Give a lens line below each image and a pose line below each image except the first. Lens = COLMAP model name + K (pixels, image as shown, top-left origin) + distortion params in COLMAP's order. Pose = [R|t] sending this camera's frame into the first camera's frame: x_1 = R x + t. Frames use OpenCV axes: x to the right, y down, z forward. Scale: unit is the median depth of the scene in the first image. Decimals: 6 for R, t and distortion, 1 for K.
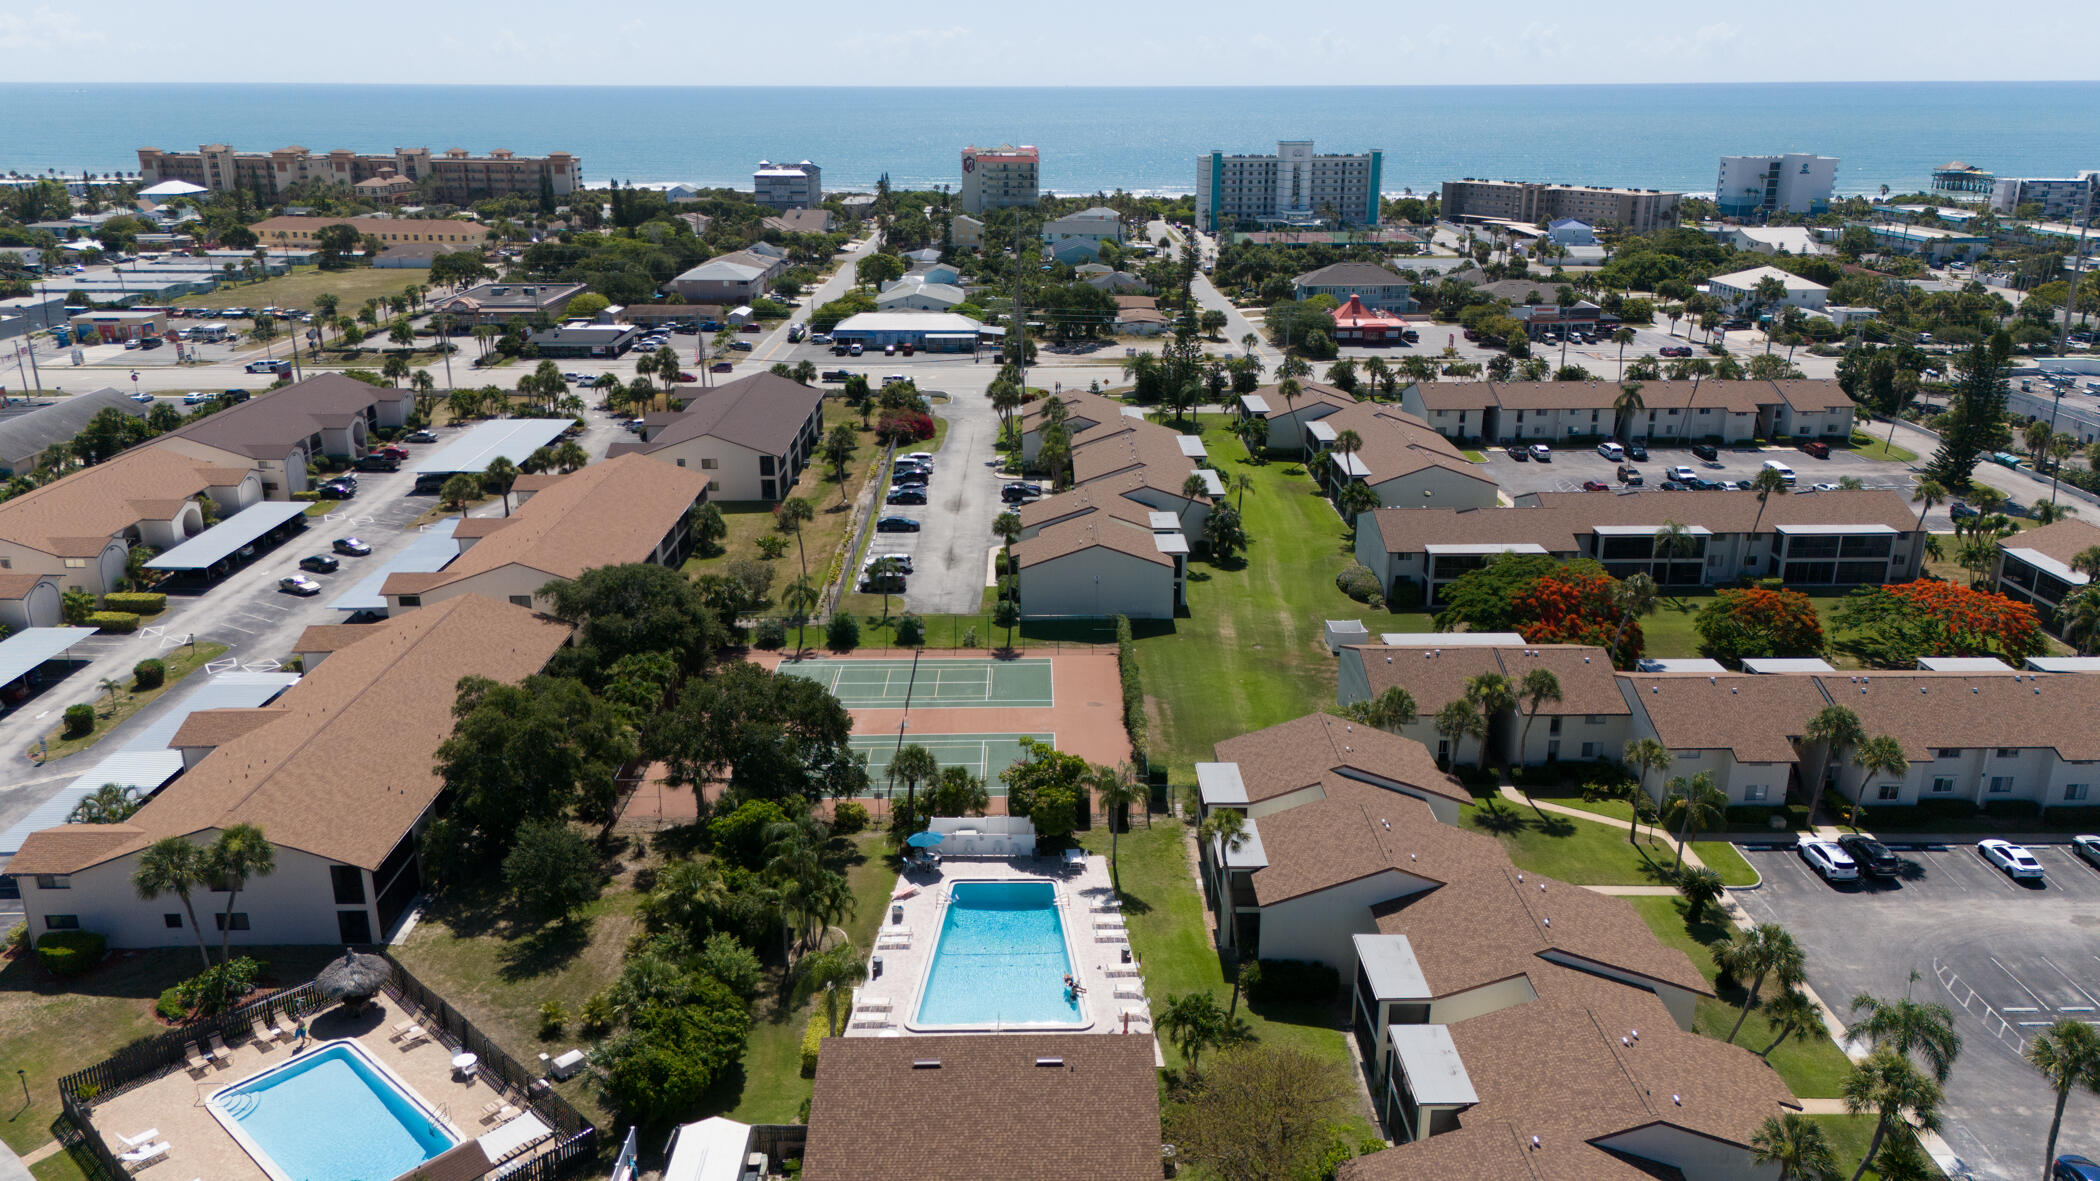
lens RADIAL K [[1537.7, 0, 1050.0], [0, 1537.7, 590.5], [0, 0, 1]] dist [0.056731, -0.043763]
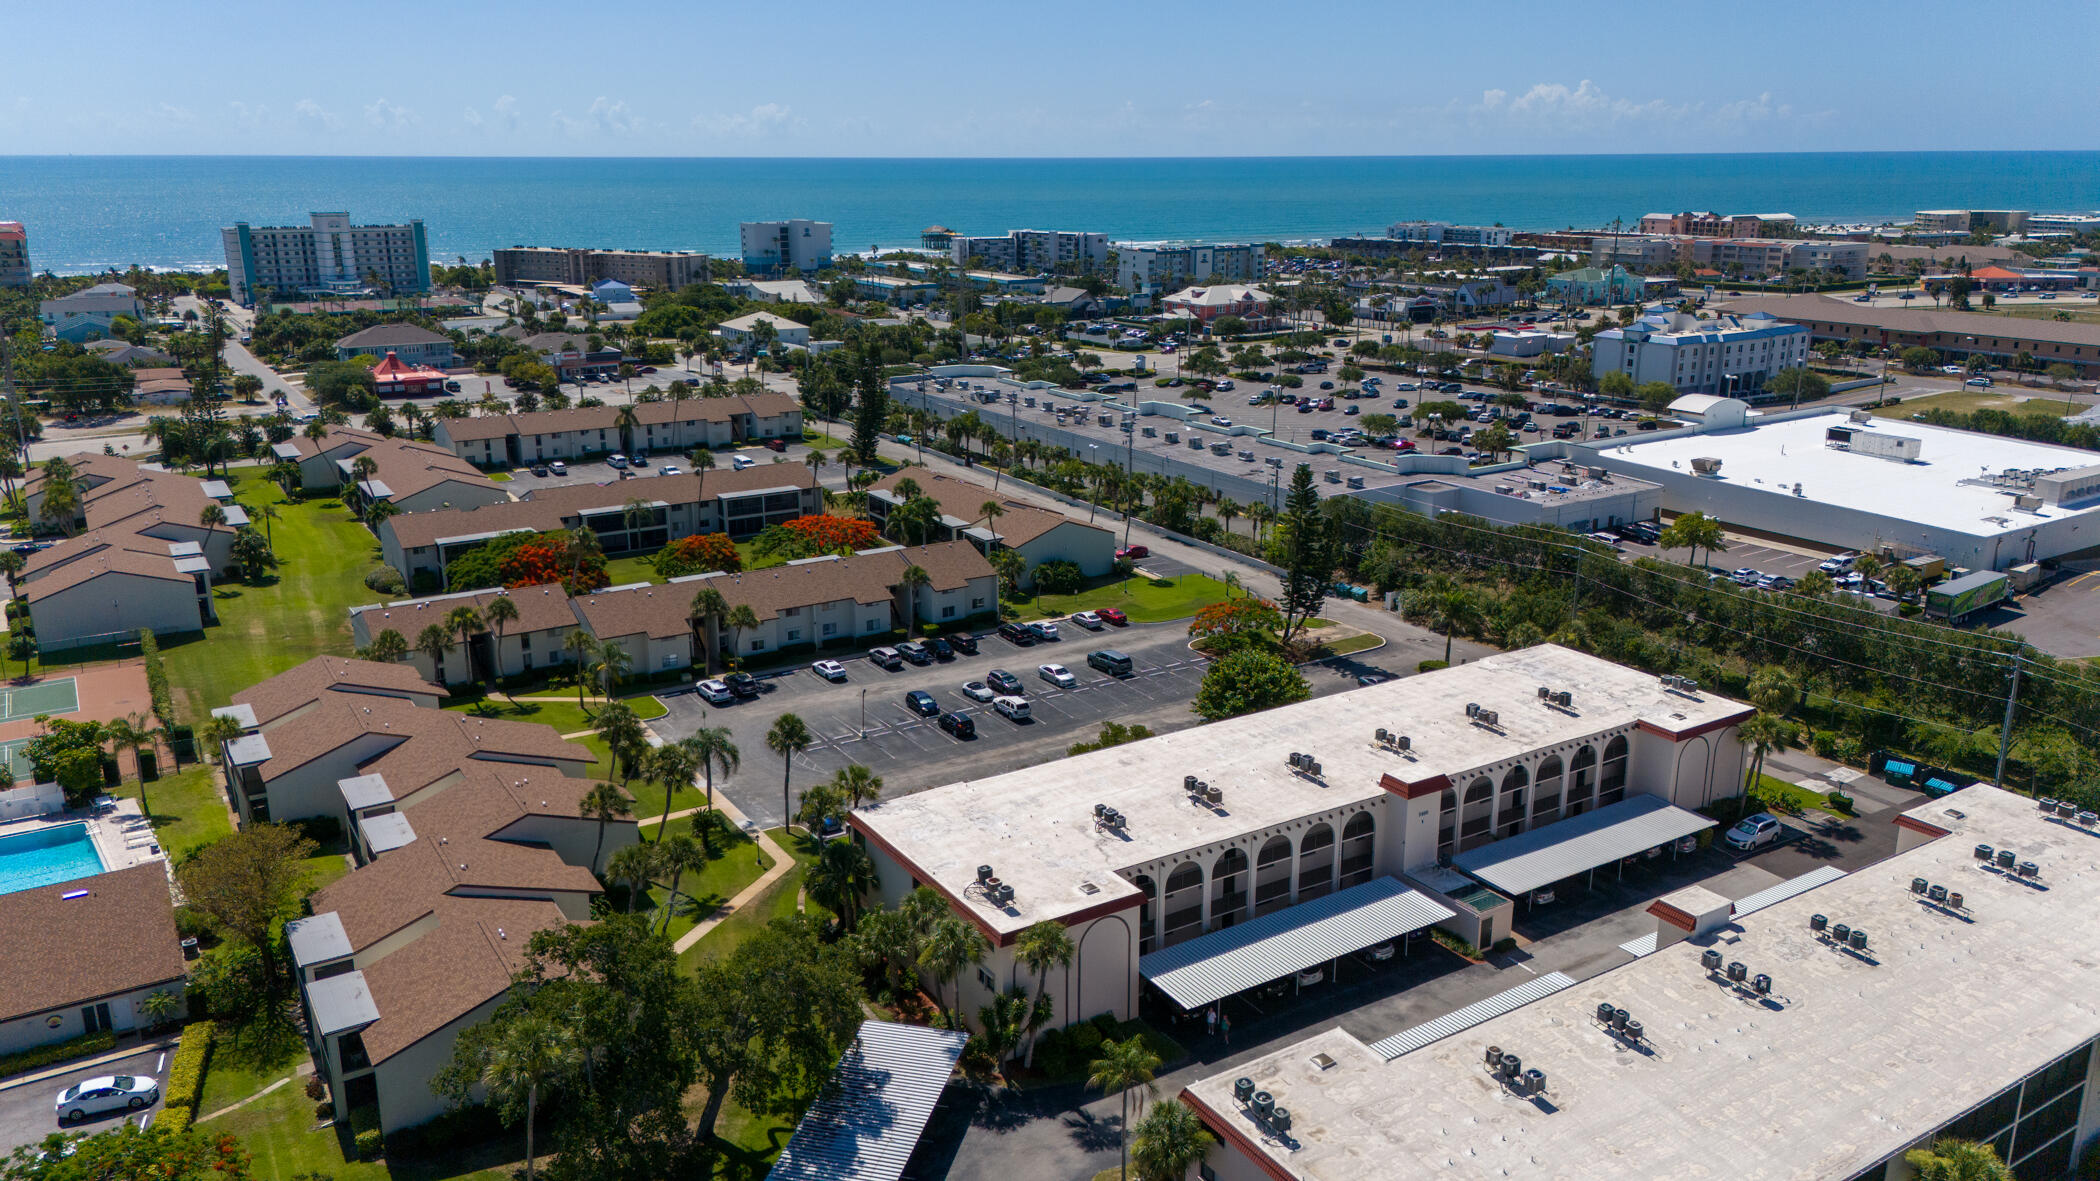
lens RADIAL K [[1537.7, 0, 1050.0], [0, 1537.7, 590.5], [0, 0, 1]] dist [0.056731, -0.043763]
pose [[0.850060, -0.142613, 0.507011, 0.017264], [0.164218, 0.986422, 0.002133, 0.046110], [-0.500431, 0.081447, 0.861937, -0.148067]]
